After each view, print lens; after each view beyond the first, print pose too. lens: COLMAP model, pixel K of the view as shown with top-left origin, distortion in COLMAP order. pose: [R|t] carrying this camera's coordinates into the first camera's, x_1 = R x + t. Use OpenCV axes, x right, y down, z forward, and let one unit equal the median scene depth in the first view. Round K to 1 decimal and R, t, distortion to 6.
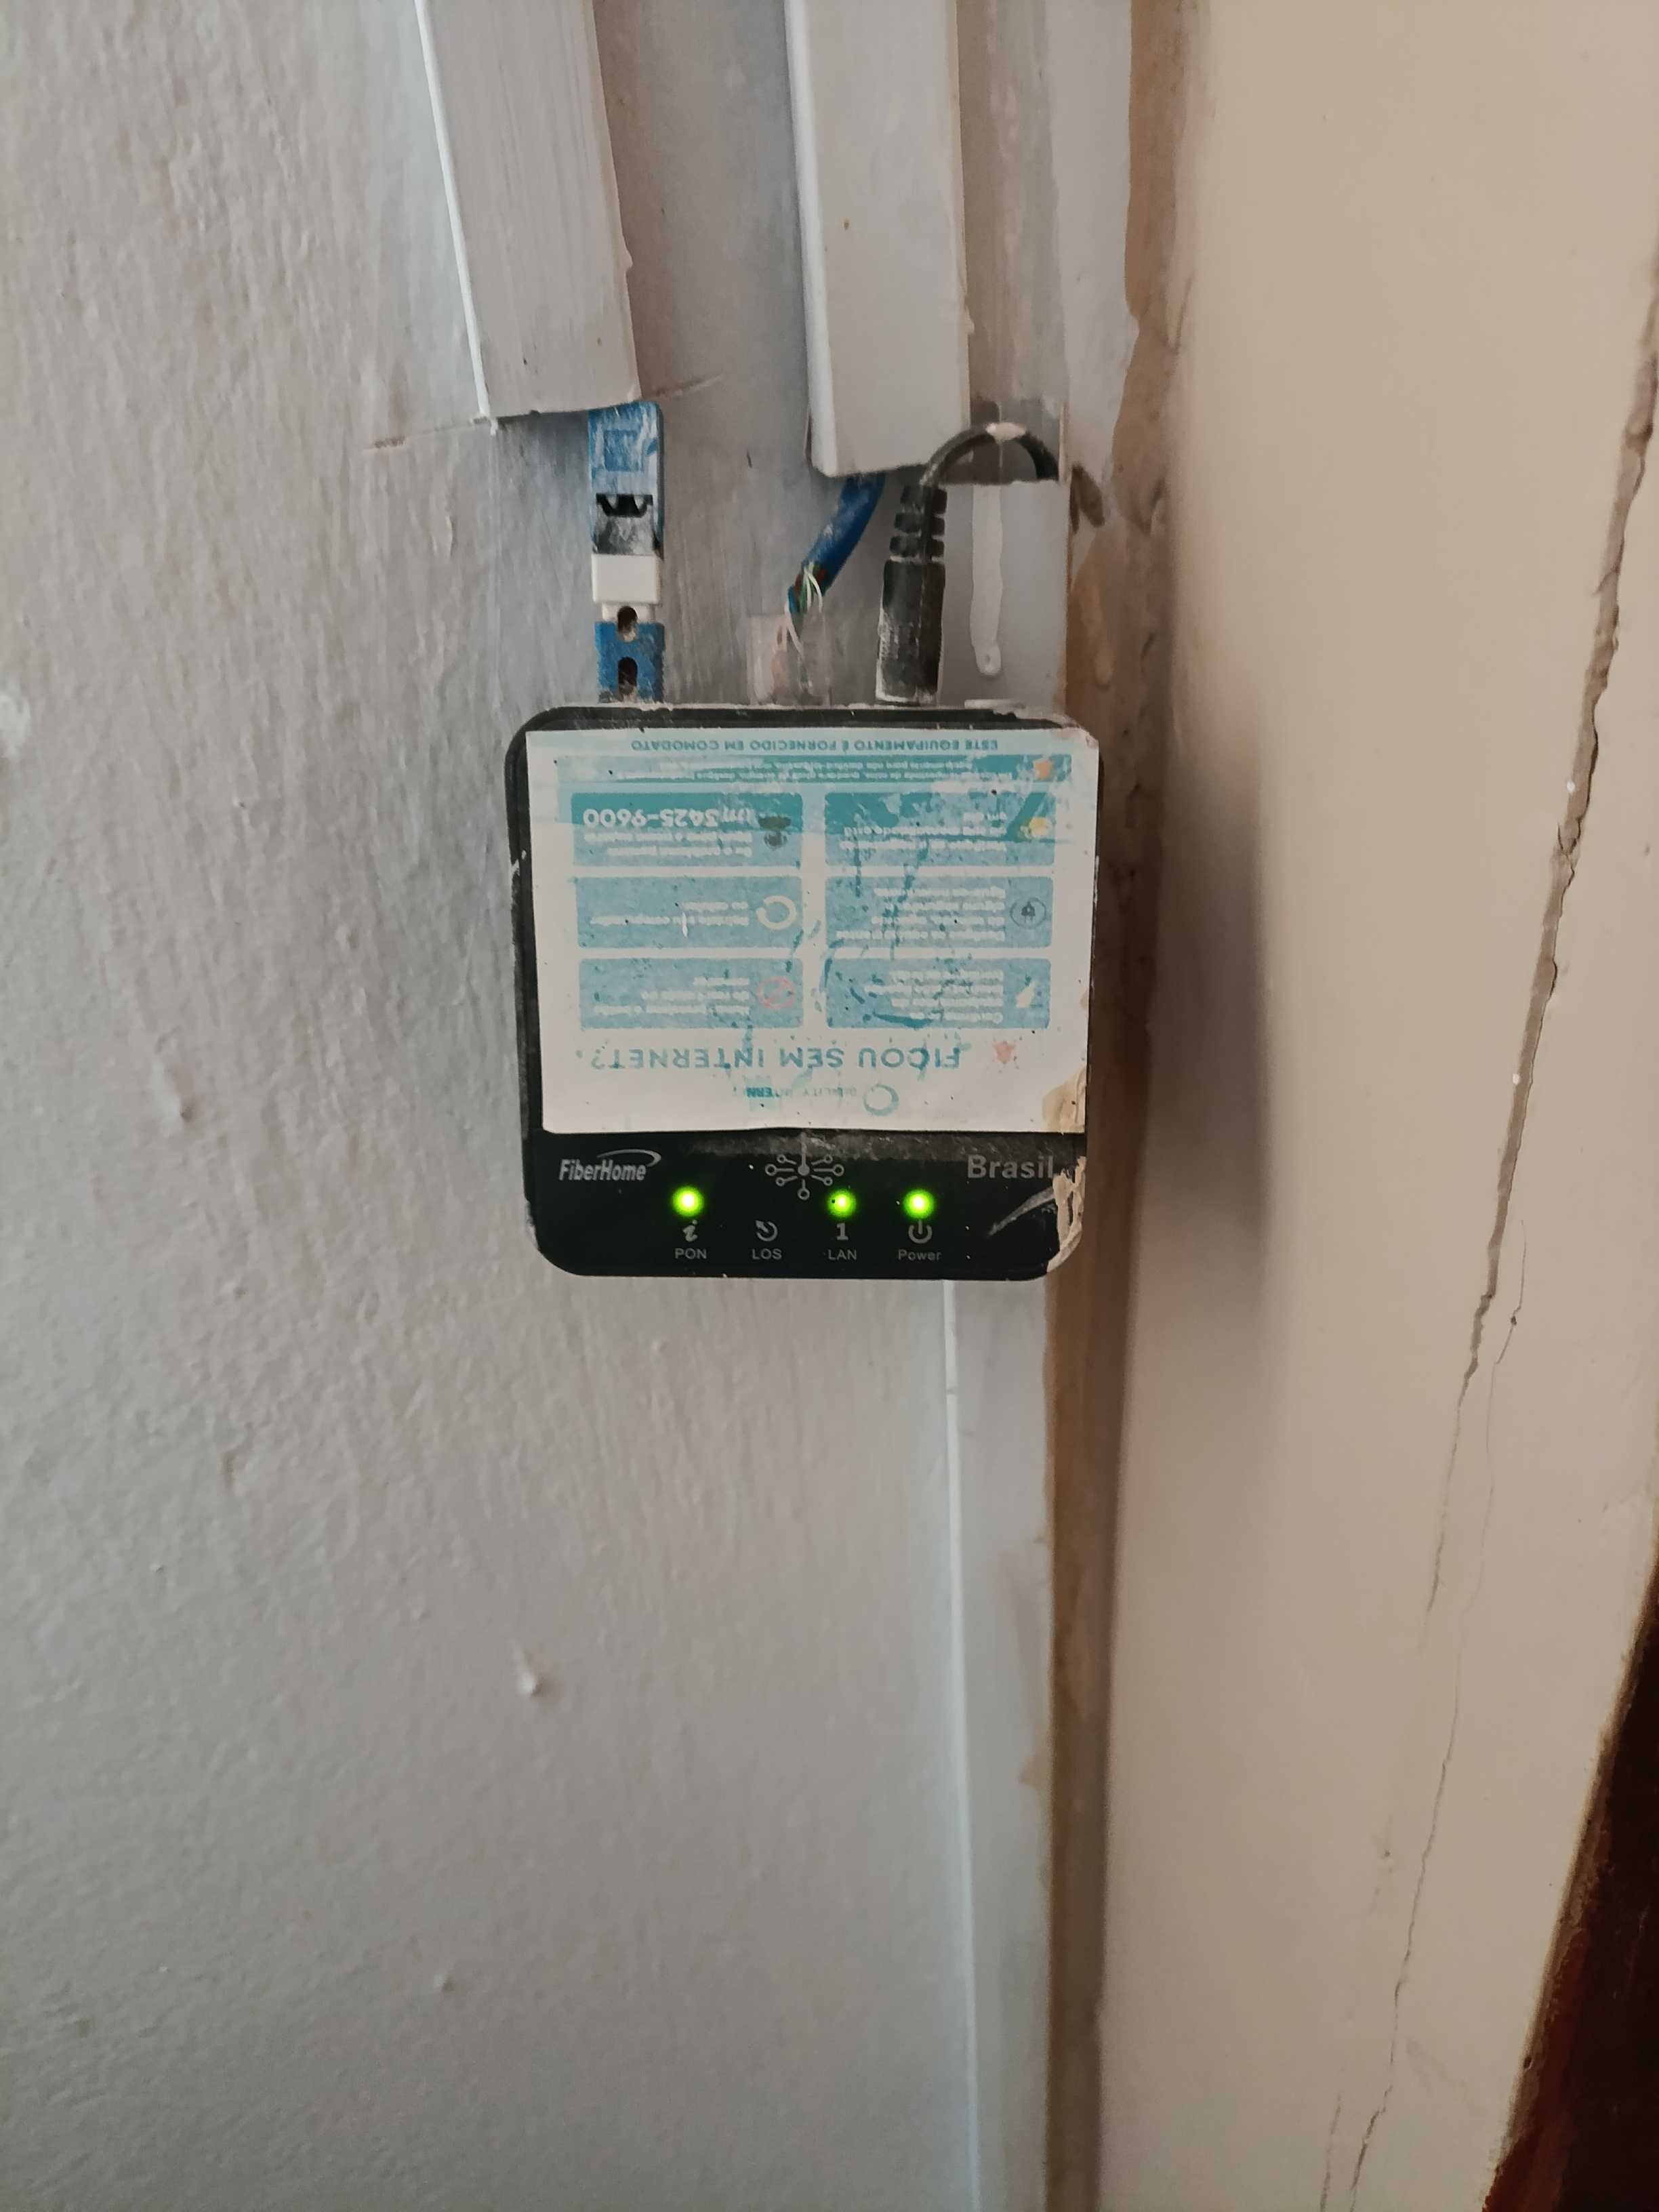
lens RADIAL K [[1624.0, 0, 842.2], [0, 1624.0, 1103.9], [0, 0, 1]] dist [0.032475, -0.055579]
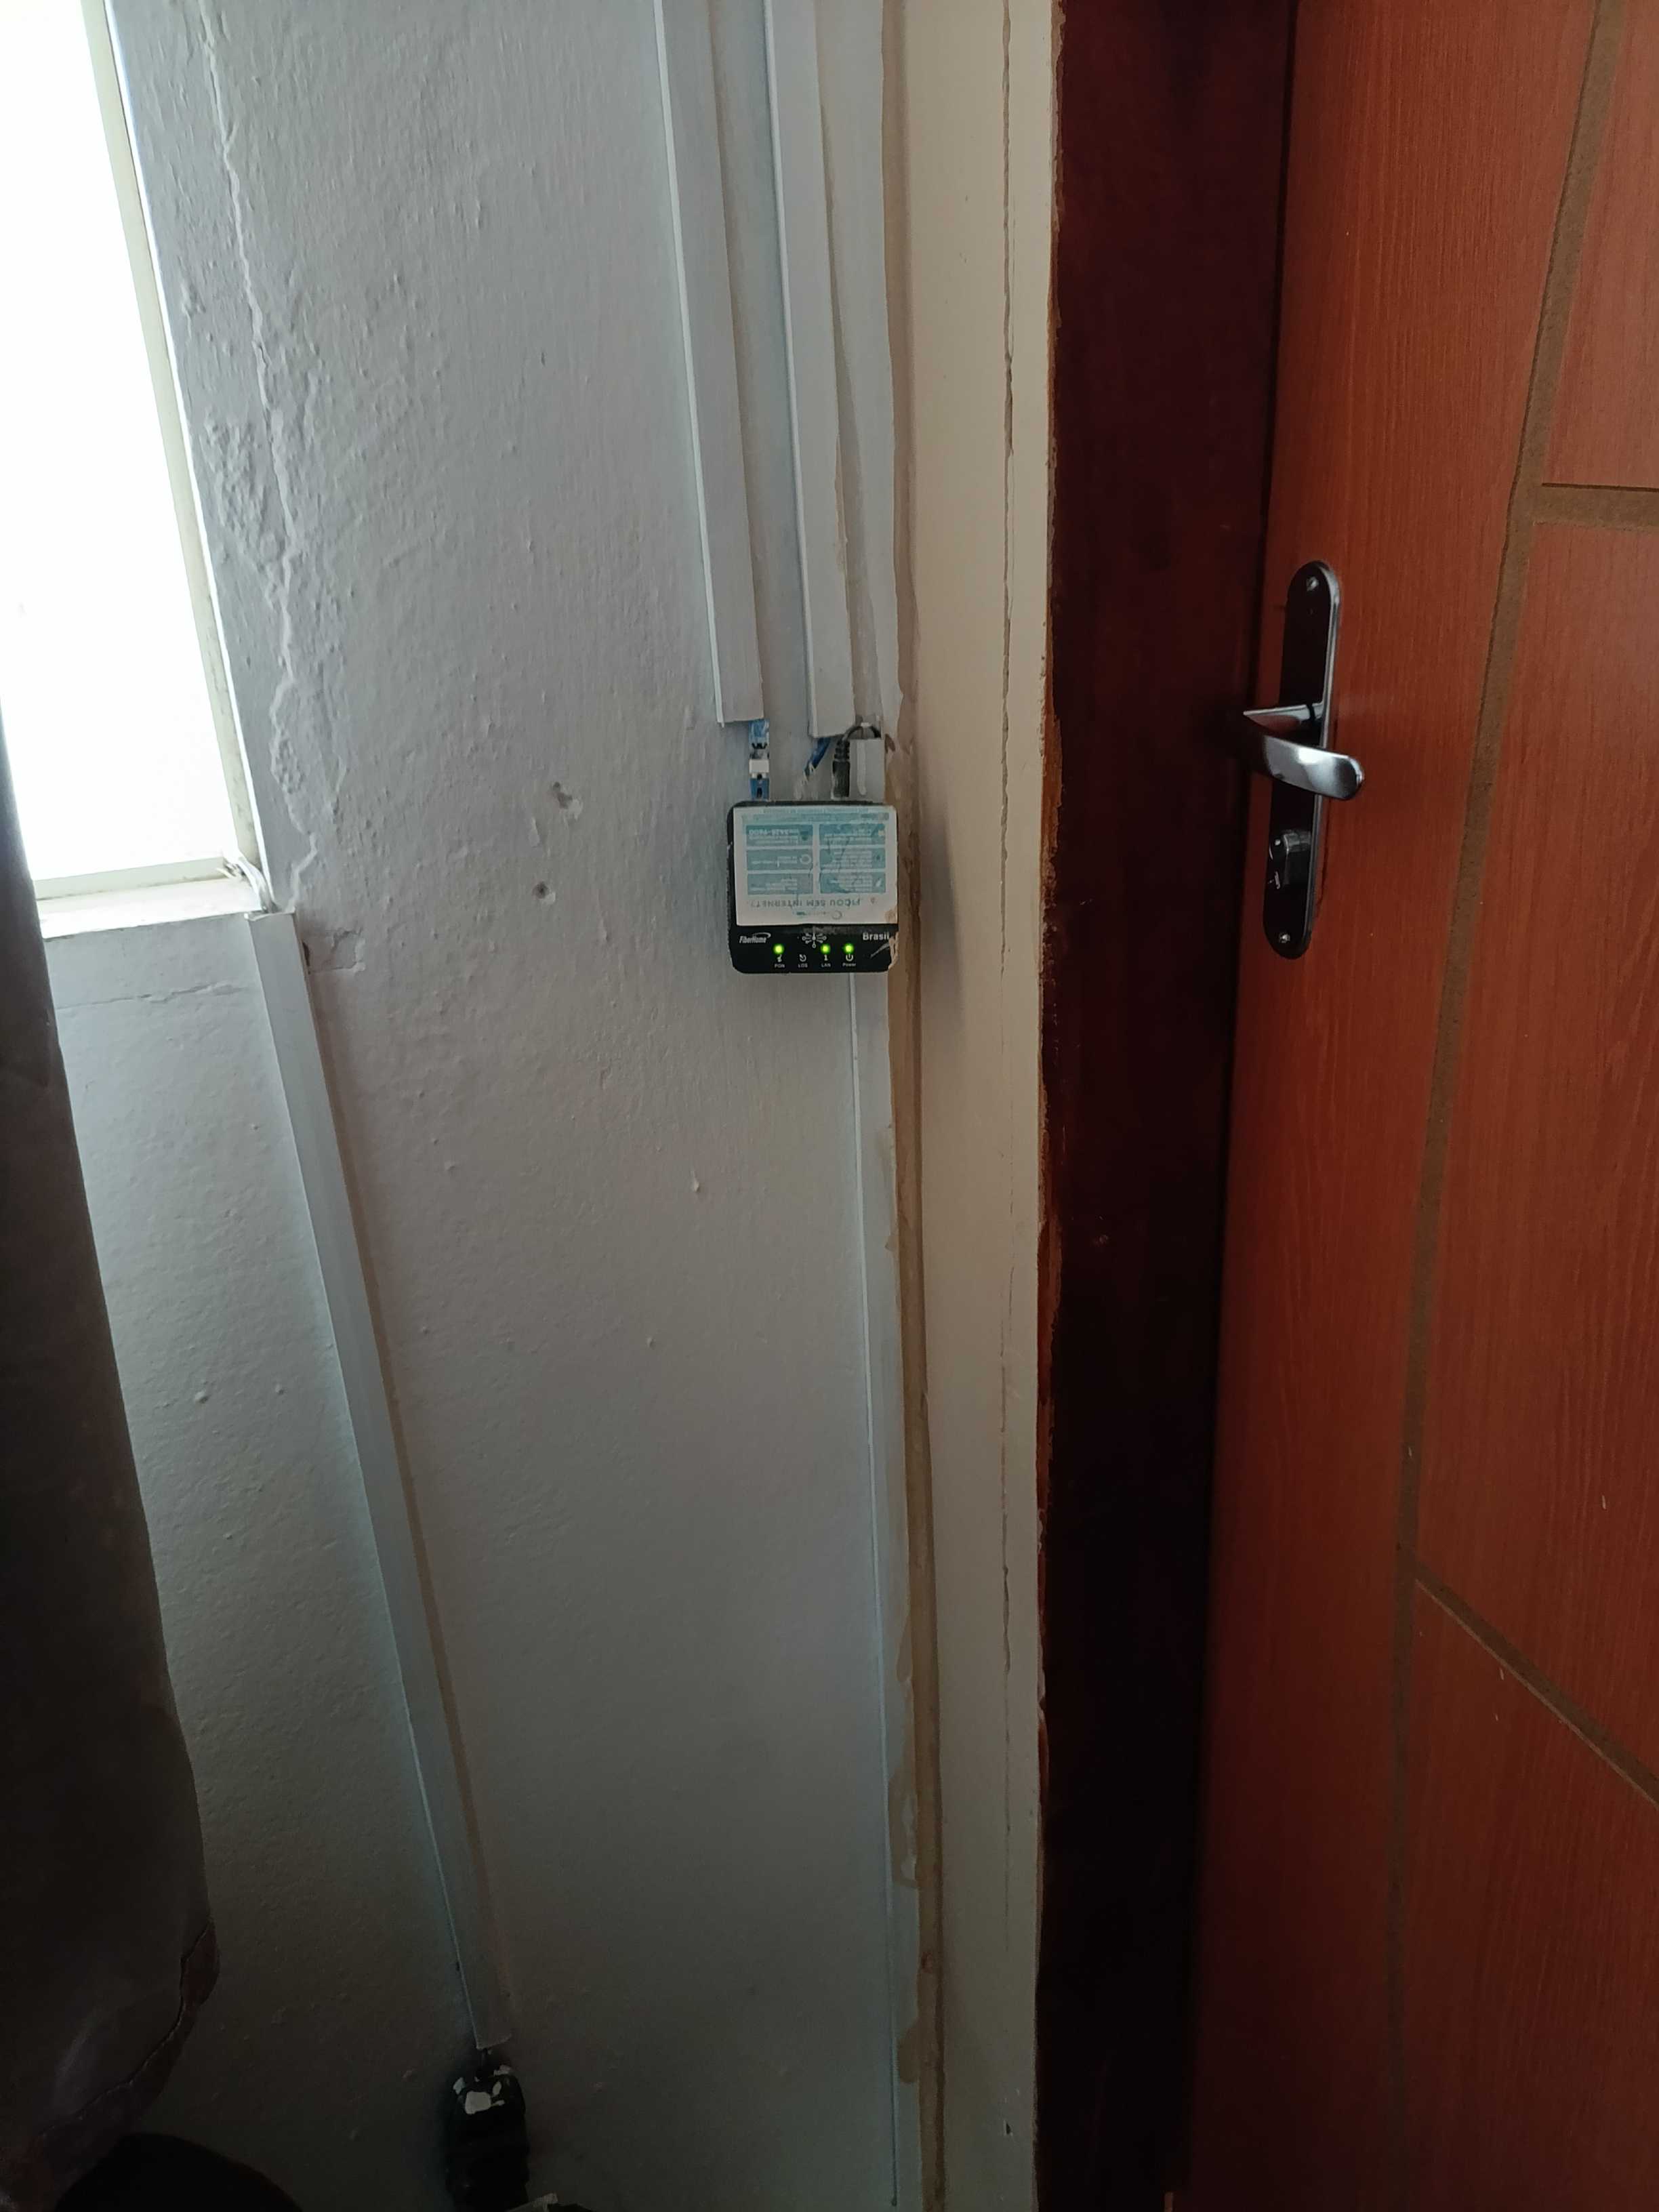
lens RADIAL K [[1624.0, 0, 824.0], [0, 1624.0, 1111.0], [0, 0, 1]] dist [0.032475, -0.055579]
pose [[0.995625, -0.024361, 0.090211, -0.317768], [0.036484, 0.990135, -0.135281, 0.858232], [-0.086026, 0.137981, 0.986692, -2.273957]]
